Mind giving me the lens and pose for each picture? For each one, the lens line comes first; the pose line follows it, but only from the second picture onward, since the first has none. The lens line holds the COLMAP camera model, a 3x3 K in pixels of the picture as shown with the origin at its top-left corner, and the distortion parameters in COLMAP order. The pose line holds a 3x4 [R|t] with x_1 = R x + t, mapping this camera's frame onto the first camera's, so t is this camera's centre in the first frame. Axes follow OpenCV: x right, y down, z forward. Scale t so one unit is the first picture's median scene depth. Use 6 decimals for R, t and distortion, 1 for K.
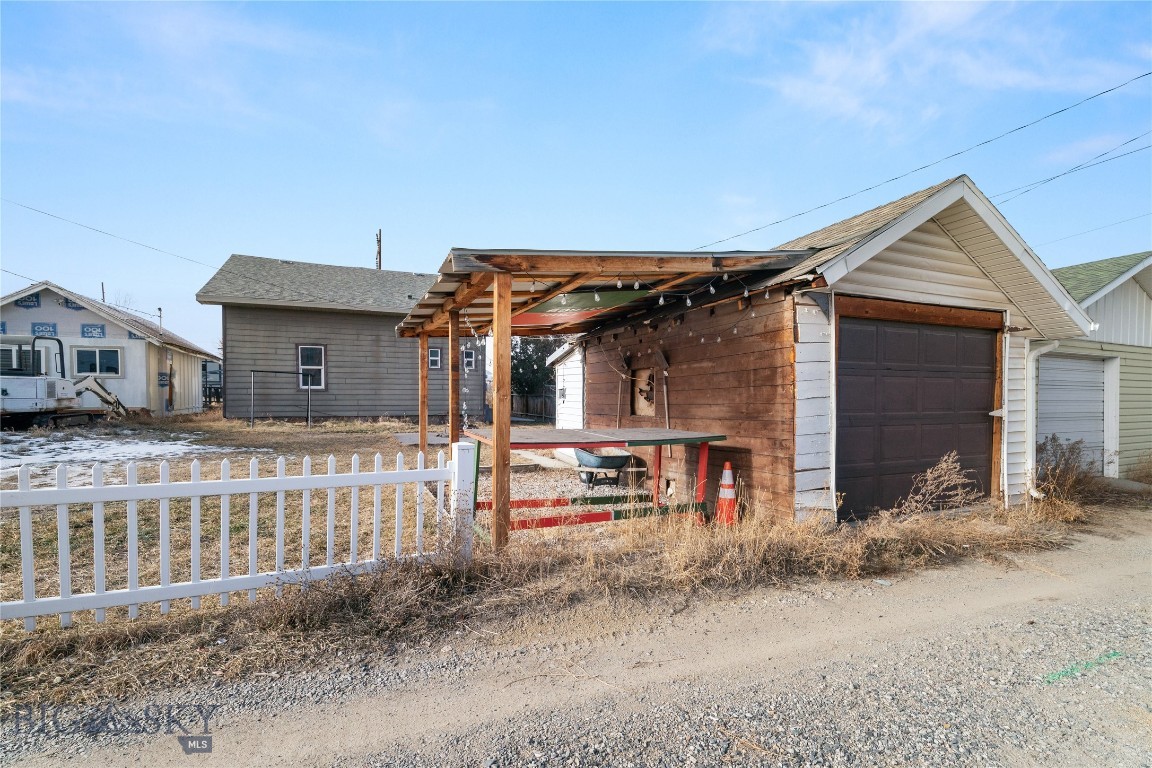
lens RADIAL K [[528.5, 0, 577.3], [0, 528.5, 390.0], [0, 0, 1]] dist [-0.001018, -0.000296]
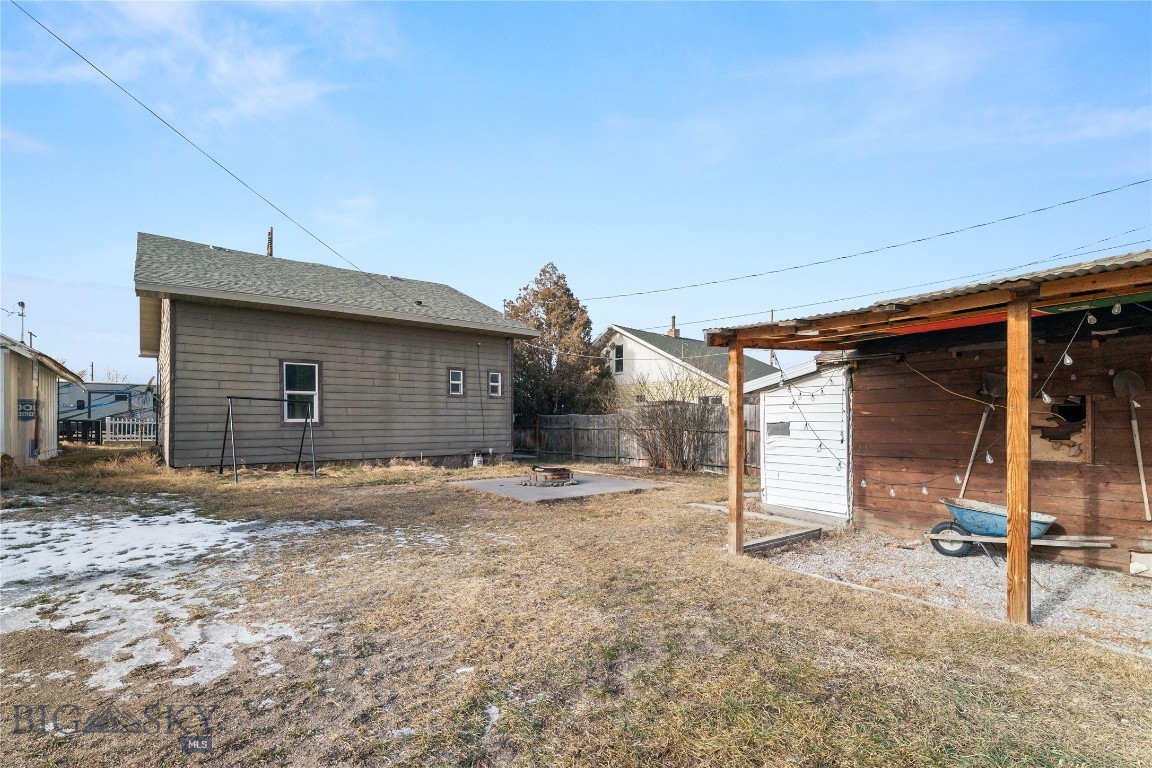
lens RADIAL K [[528.5, 0, 565.4], [0, 528.5, 405.8], [0, 0, 1]] dist [-0.001018, -0.000296]
pose [[0.968093, 0.000231, 0.250591, -0.330360], [0.005269, 0.999760, -0.021279, -0.007759], [-0.250536, 0.021921, 0.967859, 0.213051]]
